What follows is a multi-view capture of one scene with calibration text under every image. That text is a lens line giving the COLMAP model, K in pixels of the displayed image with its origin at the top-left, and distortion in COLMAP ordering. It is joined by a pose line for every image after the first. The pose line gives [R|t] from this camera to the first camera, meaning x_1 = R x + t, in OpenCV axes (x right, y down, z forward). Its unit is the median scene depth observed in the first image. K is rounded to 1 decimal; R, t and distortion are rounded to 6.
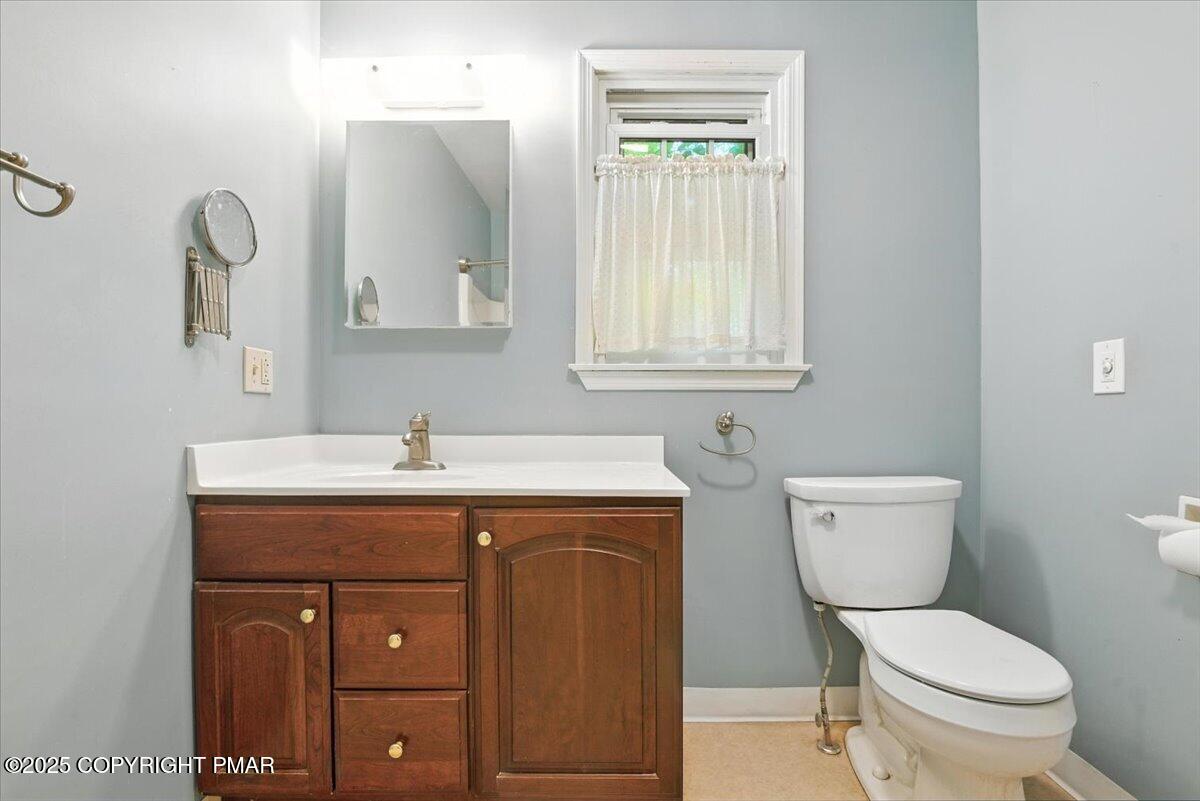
lens RADIAL K [[549.0, 0, 592.3], [0, 549.0, 409.4], [0, 0, 1]] dist [-0.021286, 0.001626]
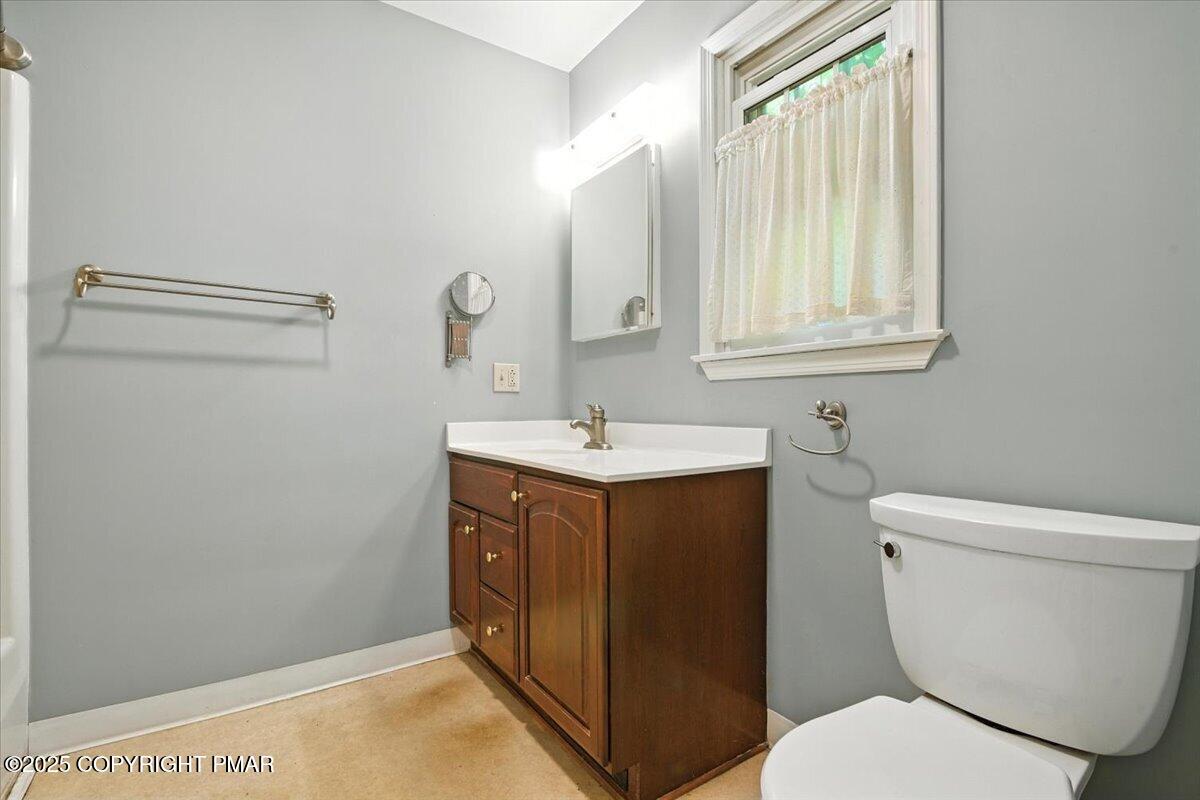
lens RADIAL K [[549.0, 0, 590.9], [0, 549.0, 403.5], [0, 0, 1]] dist [-0.021286, 0.001626]
pose [[0.565746, -0.006966, -0.824550, 0.698308], [0.009310, 0.999955, -0.002059, 0.006717], [0.824527, -0.006512, 0.565786, 0.259780]]
